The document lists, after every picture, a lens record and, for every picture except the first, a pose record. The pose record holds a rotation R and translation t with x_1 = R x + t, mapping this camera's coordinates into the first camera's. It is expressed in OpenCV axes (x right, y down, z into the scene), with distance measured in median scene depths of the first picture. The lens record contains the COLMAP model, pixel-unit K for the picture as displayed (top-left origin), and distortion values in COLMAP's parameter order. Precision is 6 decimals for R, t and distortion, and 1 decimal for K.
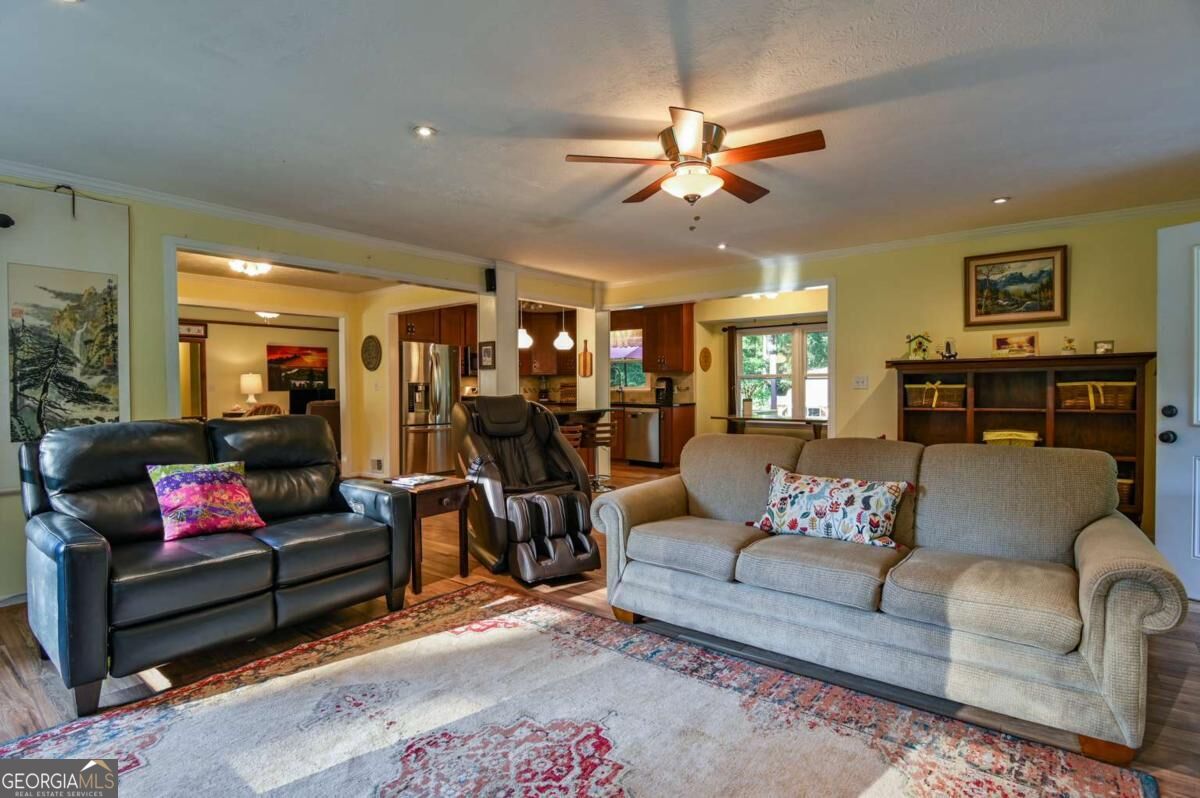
lens RADIAL K [[587.3, 0, 600.0], [0, 587.3, 399.0], [0, 0, 1]] dist [-0.019865, -0.000500]
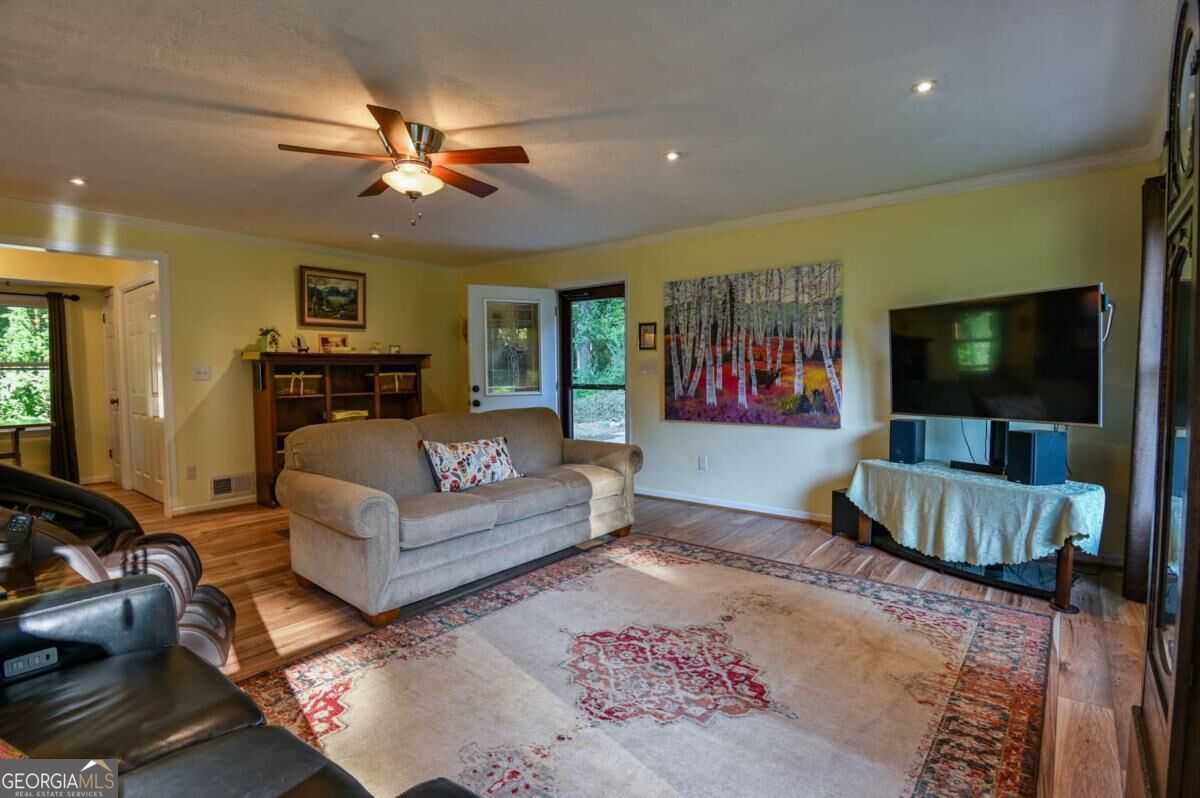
lens RADIAL K [[587.3, 0, 600.0], [0, 587.3, 399.0], [0, 0, 1]] dist [-0.019865, -0.000500]
pose [[0.010974, -0.037950, 0.999219, -0.644459], [0.030985, 0.998813, 0.037595, -0.002736], [-0.999460, 0.030548, 0.012137, 0.469858]]
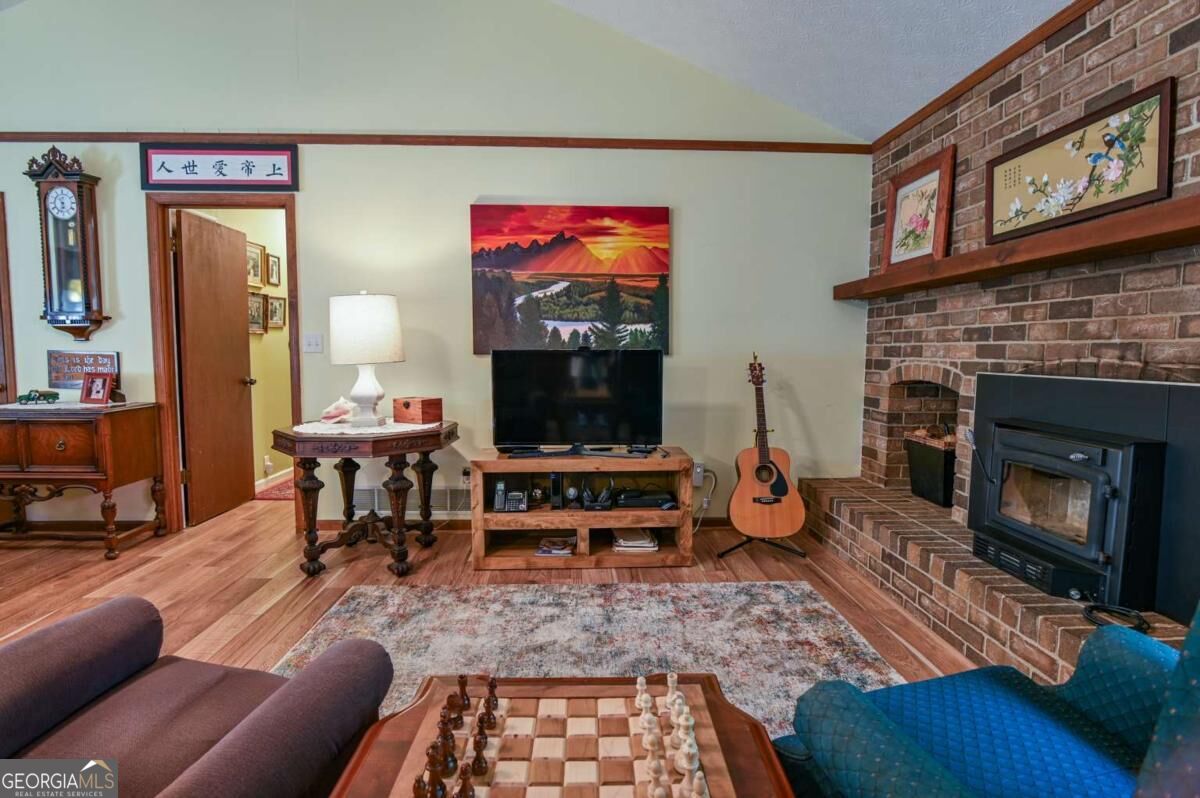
lens RADIAL K [[587.3, 0, 600.0], [0, 587.3, 399.0], [0, 0, 1]] dist [-0.019865, -0.000500]
pose [[0.657471, 0.072805, -0.749954, -0.844908], [-0.025737, 0.996910, 0.074216, -0.044403], [0.753040, -0.029493, 0.657313, 2.479988]]
